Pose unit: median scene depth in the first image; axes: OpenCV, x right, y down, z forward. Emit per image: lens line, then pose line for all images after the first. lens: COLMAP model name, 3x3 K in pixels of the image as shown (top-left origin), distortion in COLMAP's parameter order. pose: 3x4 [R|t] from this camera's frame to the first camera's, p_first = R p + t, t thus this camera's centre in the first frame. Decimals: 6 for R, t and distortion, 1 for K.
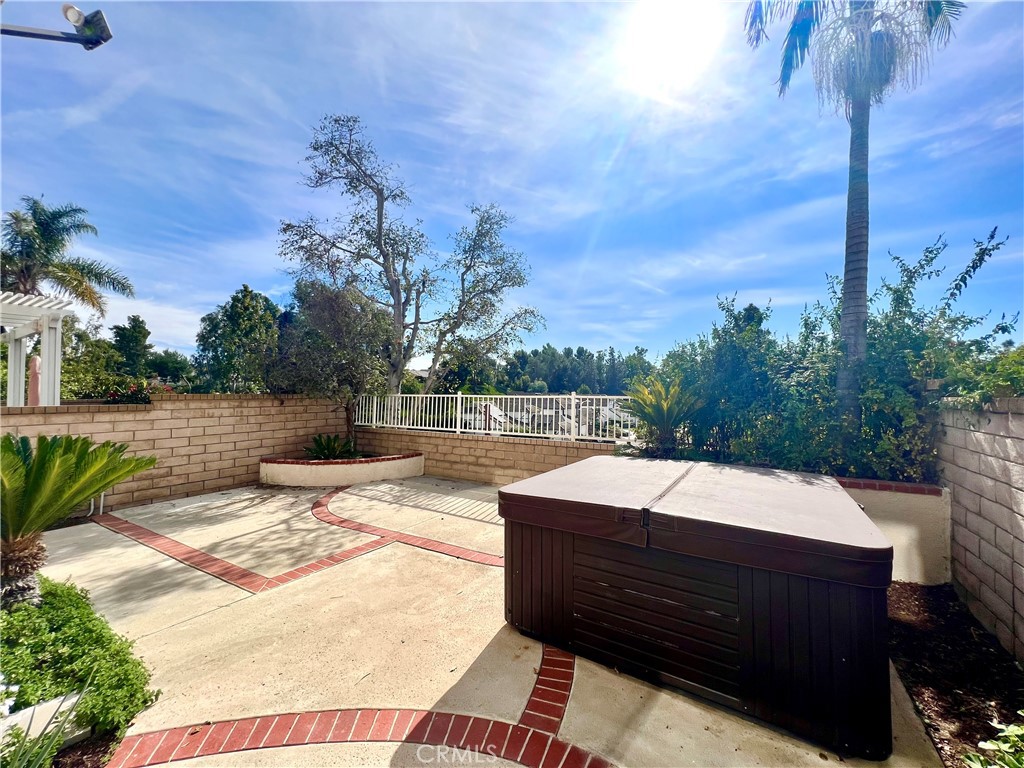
lens RADIAL K [[407.3, 0, 514.9], [0, 407.3, 384.8], [0, 0, 1]] dist [-0.001153, 0.000161]
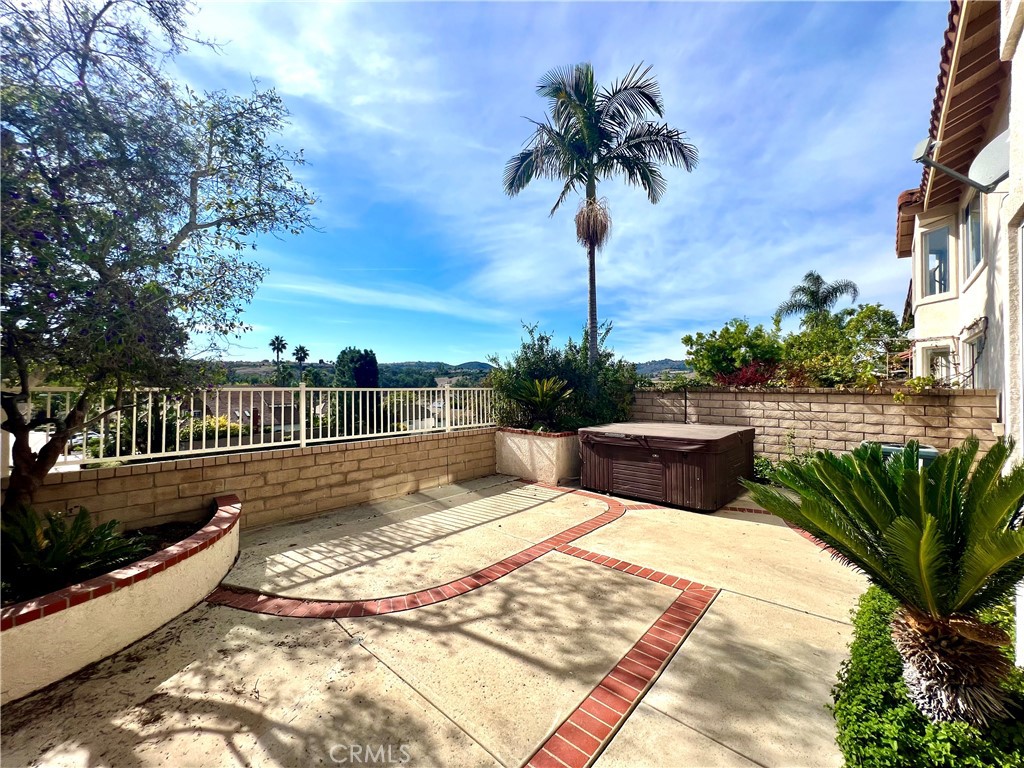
lens RADIAL K [[407.3, 0, 512.8], [0, 407.3, 388.3], [0, 0, 1]] dist [-0.001153, 0.000161]
pose [[0.196139, -0.005953, 0.980558, -1.080955], [-0.018573, 0.999780, 0.009785, 0.021897], [-0.980400, -0.020131, 0.195986, 0.837883]]
